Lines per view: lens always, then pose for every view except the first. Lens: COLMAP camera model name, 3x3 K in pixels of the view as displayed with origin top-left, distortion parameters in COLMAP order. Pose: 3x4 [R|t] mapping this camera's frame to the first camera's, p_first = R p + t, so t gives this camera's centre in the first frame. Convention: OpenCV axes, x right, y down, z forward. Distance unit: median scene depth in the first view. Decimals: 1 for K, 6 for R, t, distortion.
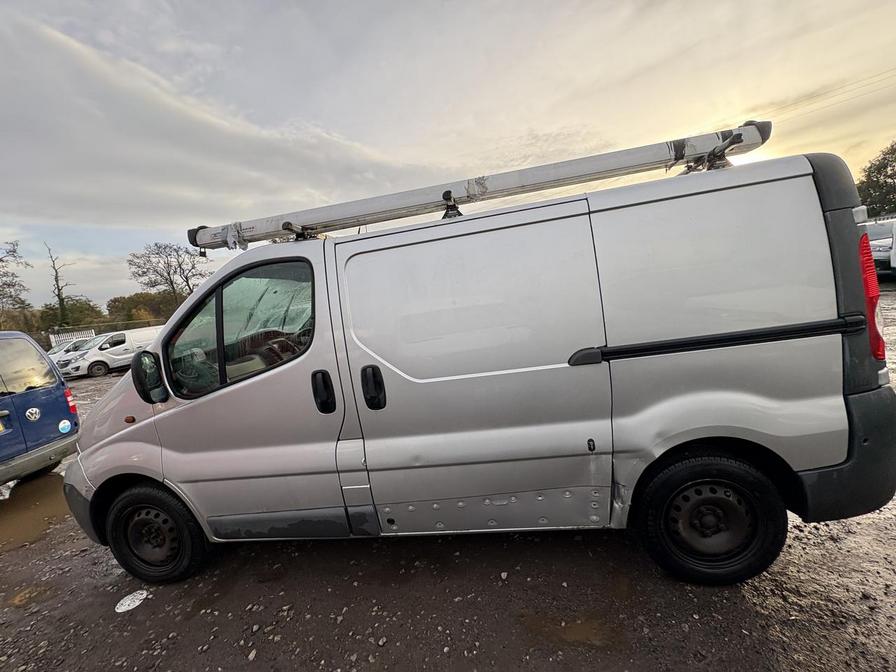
lens RADIAL K [[362.1, 0, 448.0], [0, 362.1, 336.0], [0, 0, 1]] dist [0.005358, 0.000458]
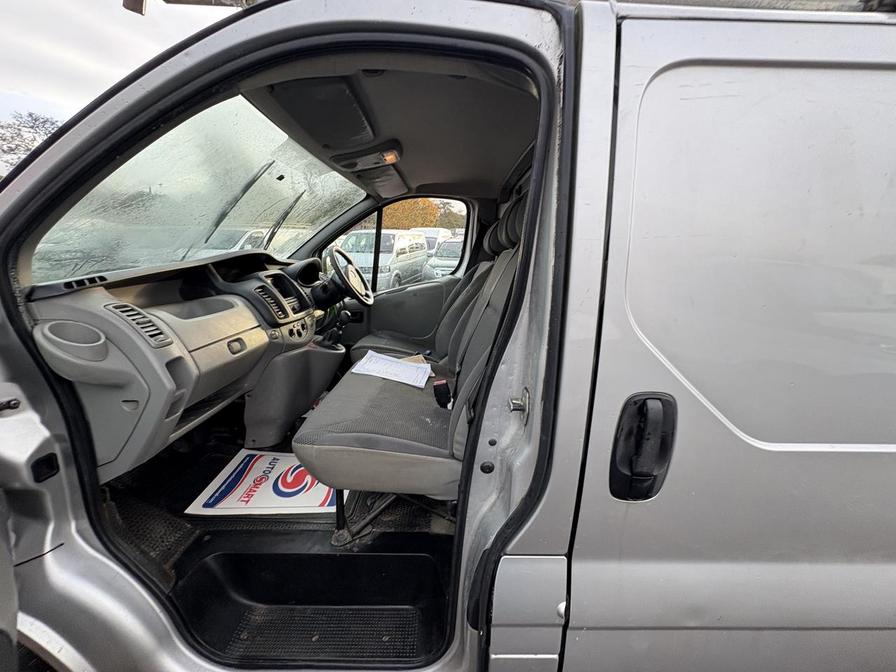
lens RADIAL K [[362.1, 0, 448.0], [0, 362.1, 336.0], [0, 0, 1]] dist [0.005358, 0.000458]
pose [[0.975220, 0.123452, 0.183592, -0.307174], [-0.144449, 0.983847, 0.105731, 0.010791], [-0.167573, -0.129631, 0.977300, 0.426077]]
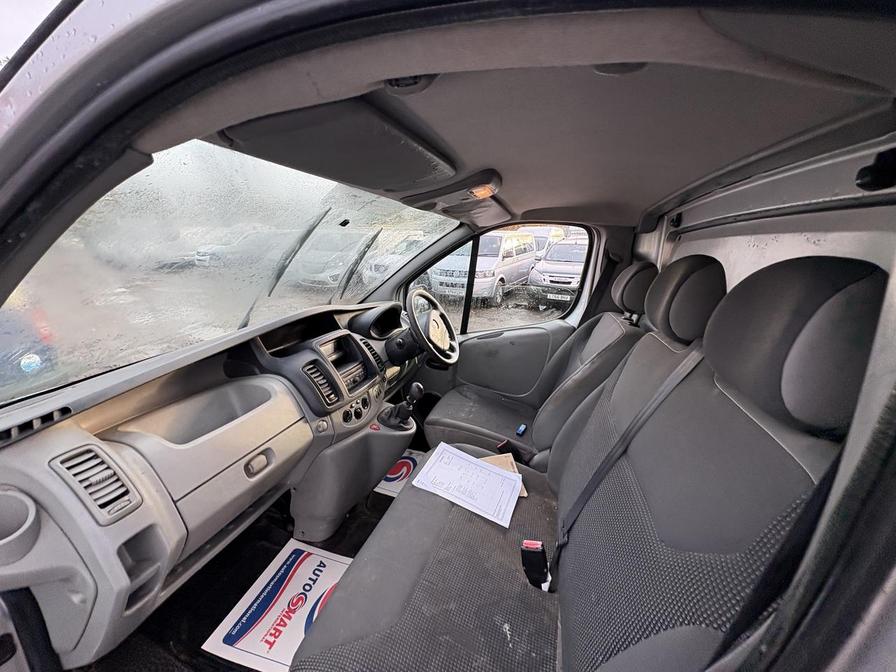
lens RADIAL K [[363.7, 0, 448.0], [0, 363.7, 336.0], [0, 0, 1]] dist [0.000120, 0.000023]
pose [[0.977804, 0.189336, -0.089726, -0.298545], [-0.173291, 0.971524, 0.161591, -0.082174], [0.117766, -0.142456, 0.982770, 0.590104]]
